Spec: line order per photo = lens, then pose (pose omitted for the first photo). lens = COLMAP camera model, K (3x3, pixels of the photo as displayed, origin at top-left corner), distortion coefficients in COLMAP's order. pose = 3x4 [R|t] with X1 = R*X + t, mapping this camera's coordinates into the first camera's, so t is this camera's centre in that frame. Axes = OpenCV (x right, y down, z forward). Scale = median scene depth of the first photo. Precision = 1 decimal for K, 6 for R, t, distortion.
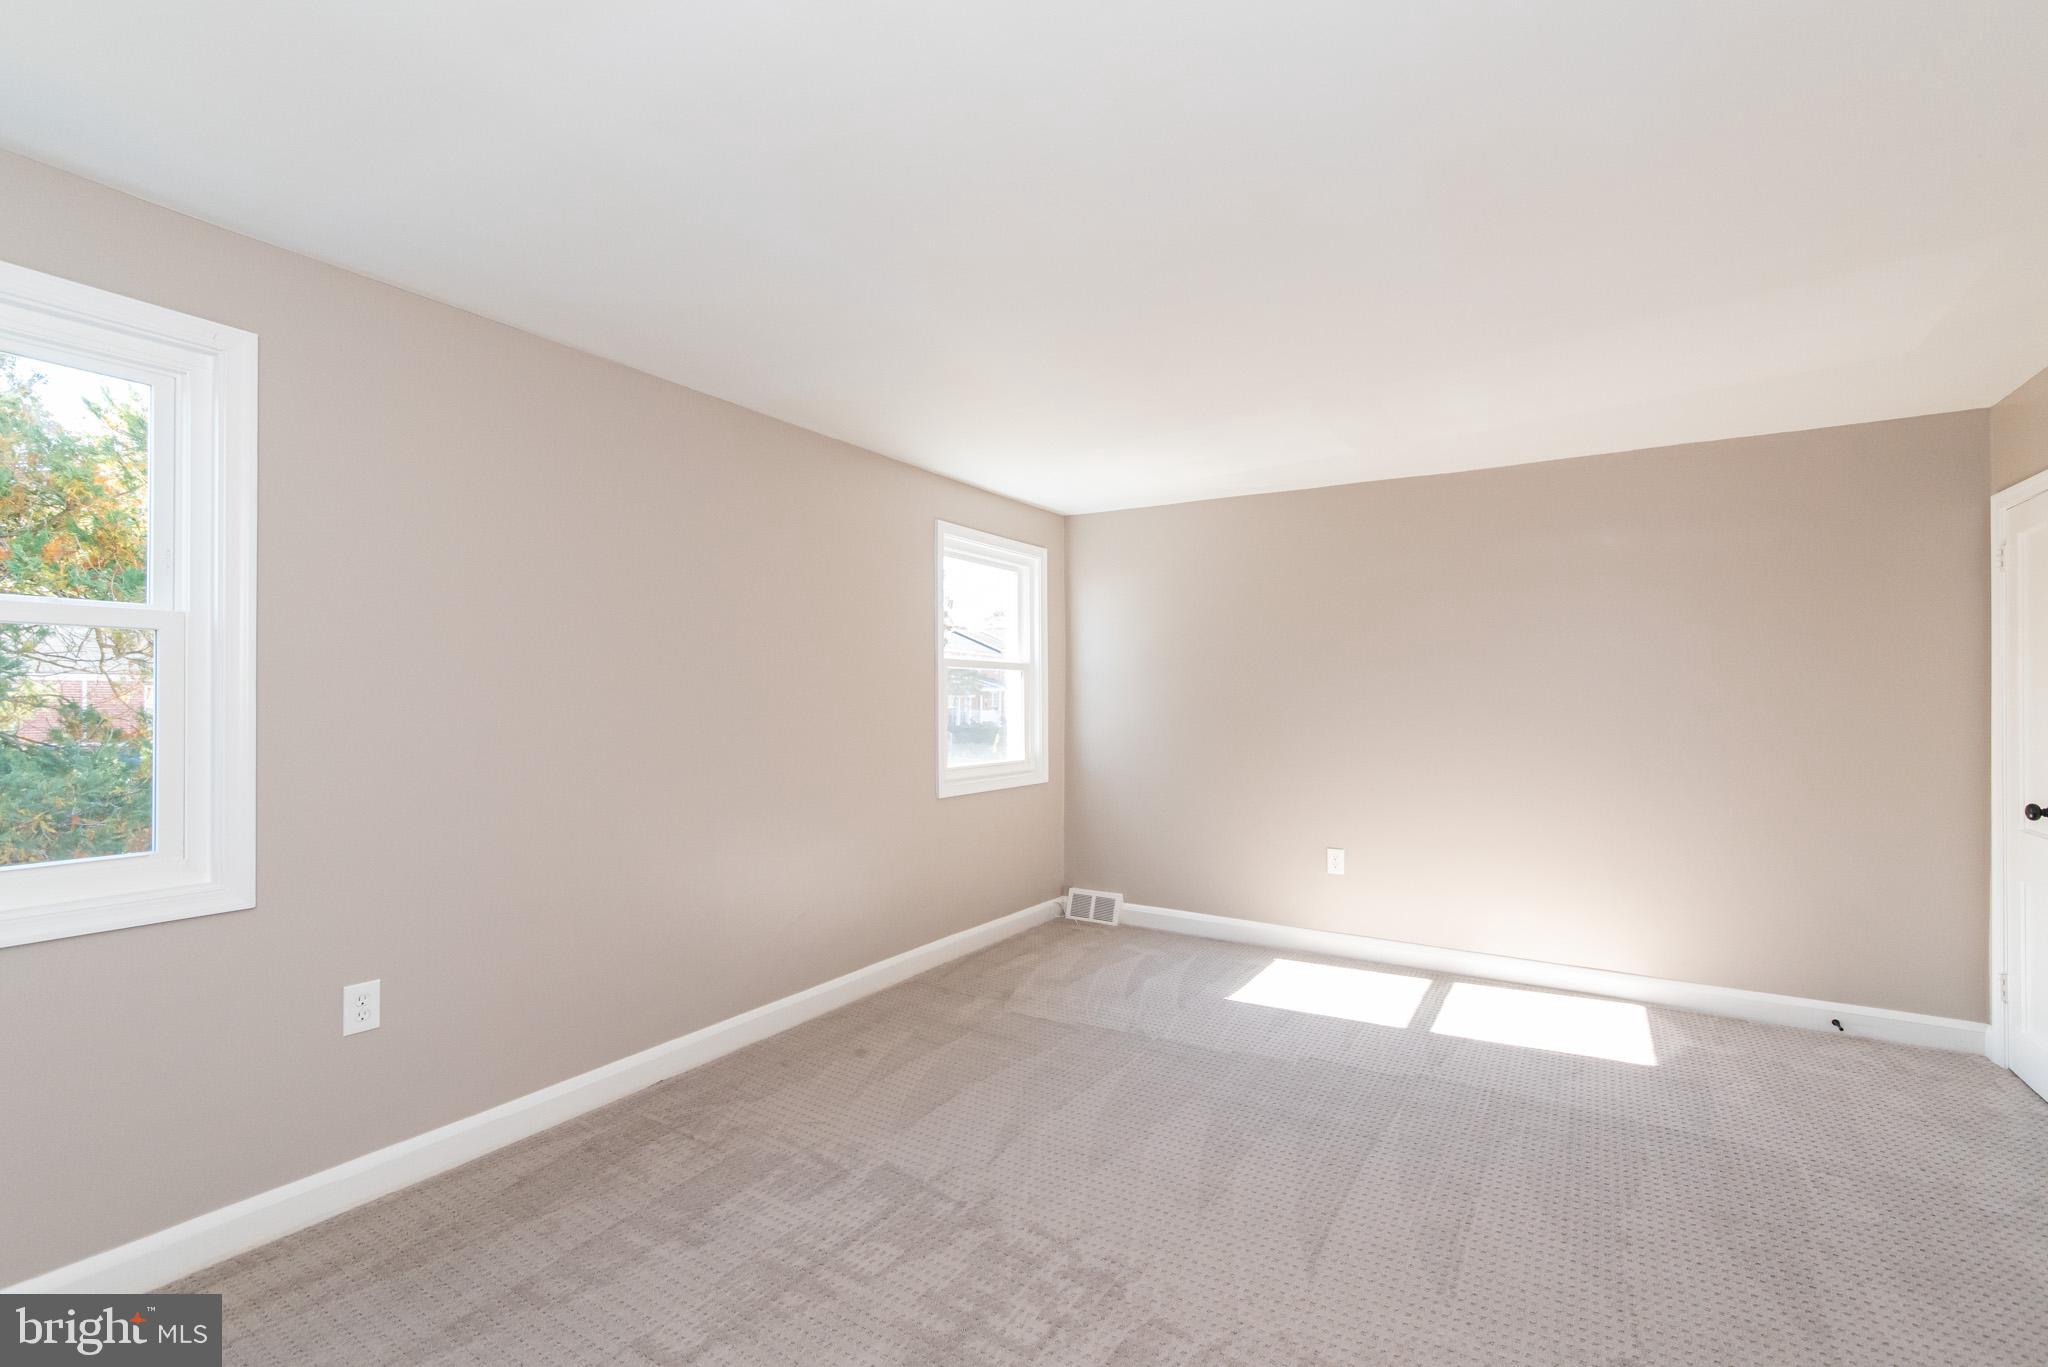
lens RADIAL K [[871.1, 0, 1059.3], [0, 871.1, 689.3], [0, 0, 1]] dist [0.000248, -0.000008]
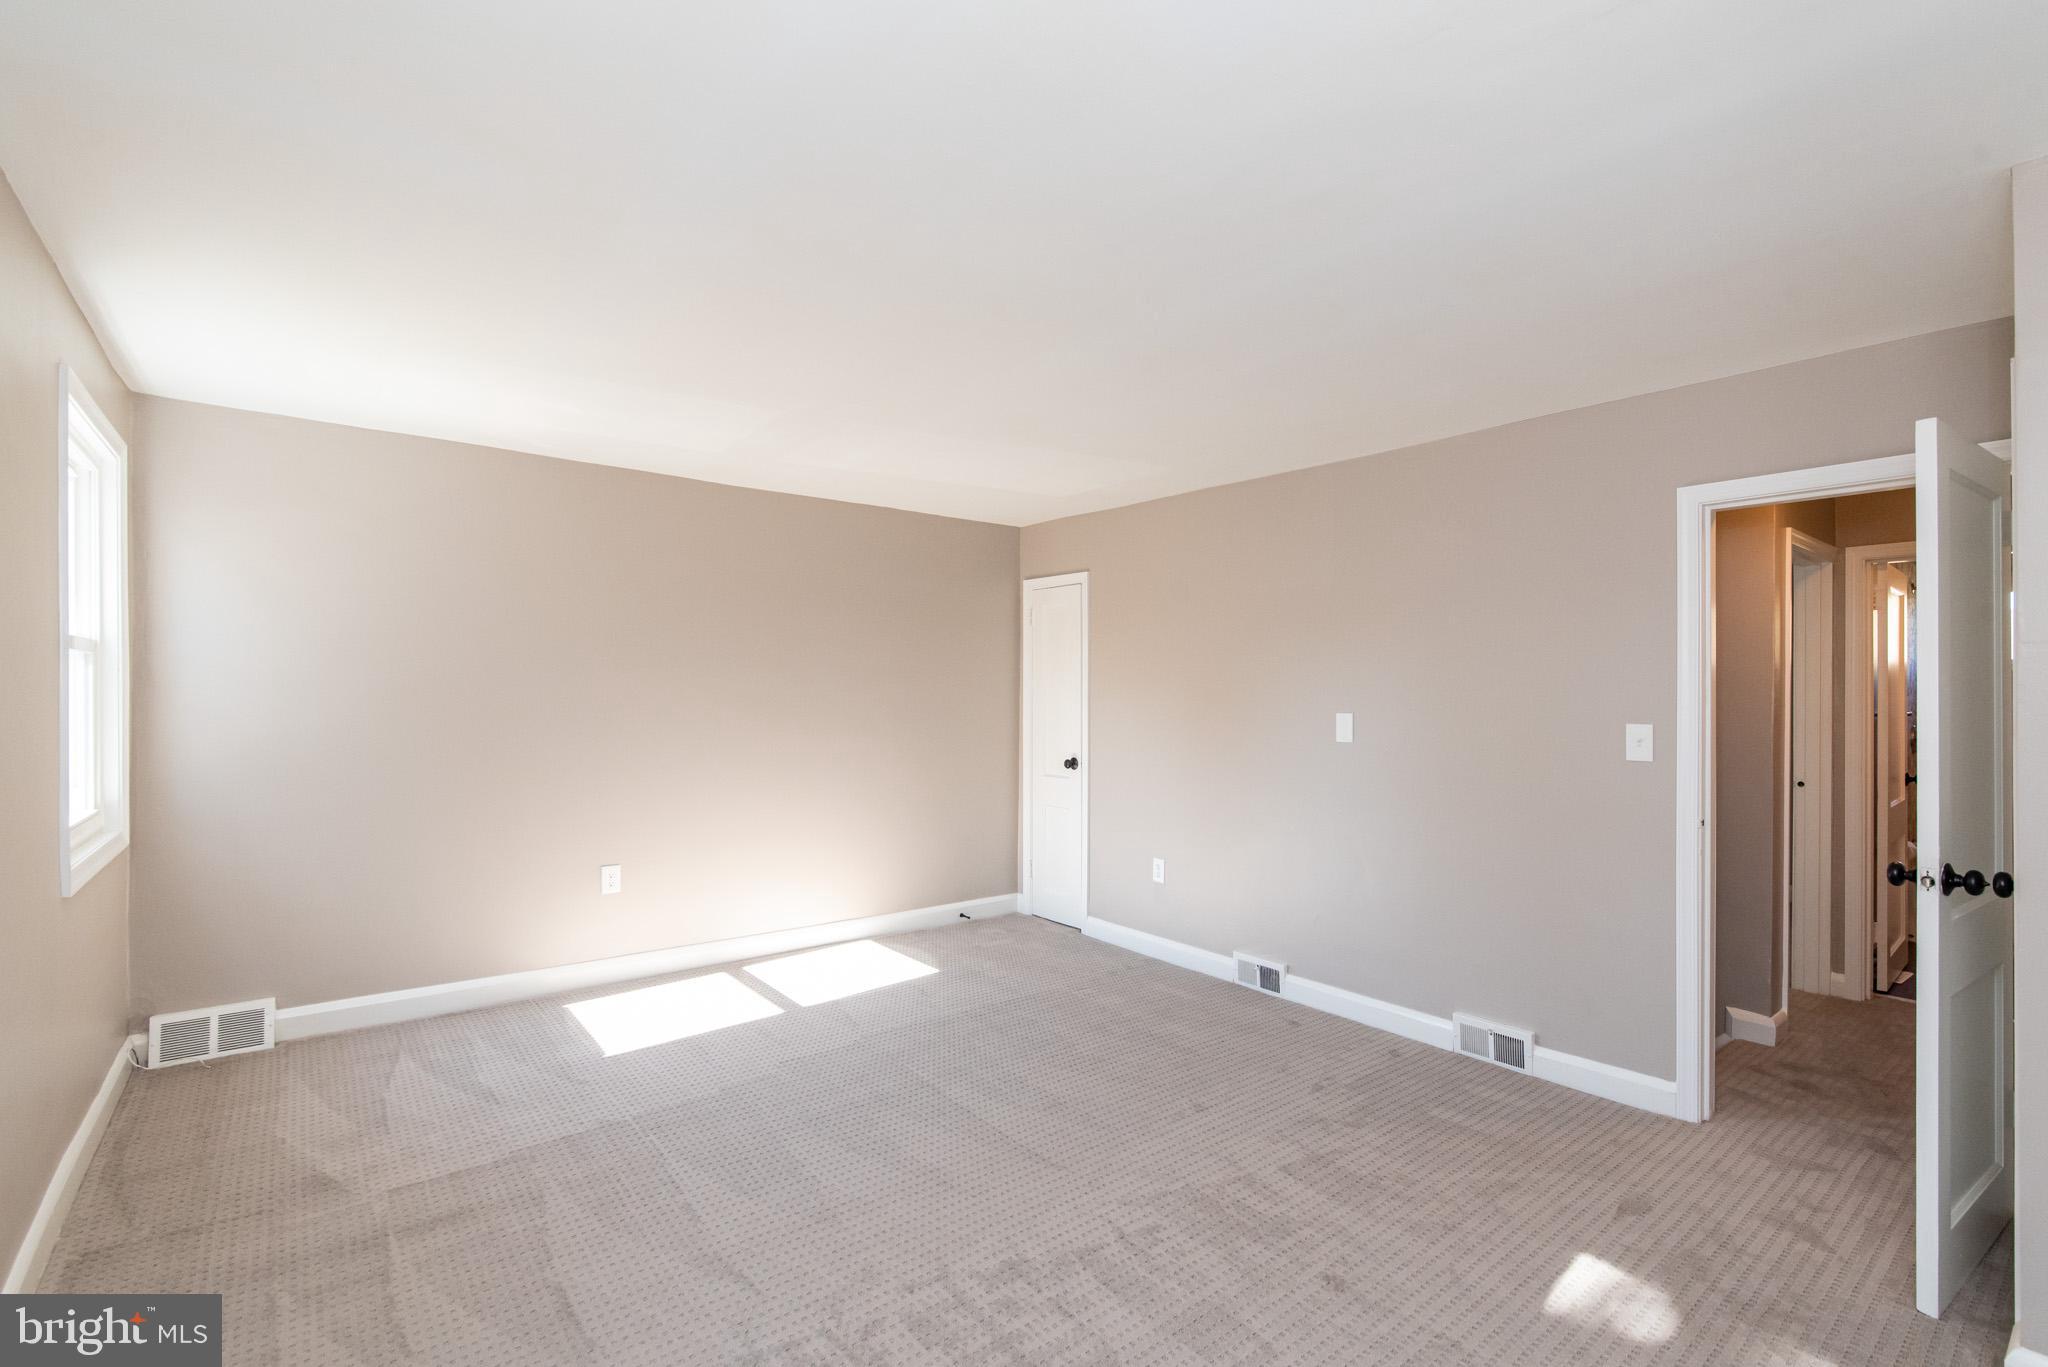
lens RADIAL K [[912.2, 0, 1021.9], [0, 912.2, 695.4], [0, 0, 1]] dist [-0.001619, -0.000465]
pose [[0.363190, -0.002582, 0.931712, -0.499518], [-0.016026, 0.999831, 0.009018, -0.013070], [-0.931577, -0.018207, 0.363087, 0.308272]]
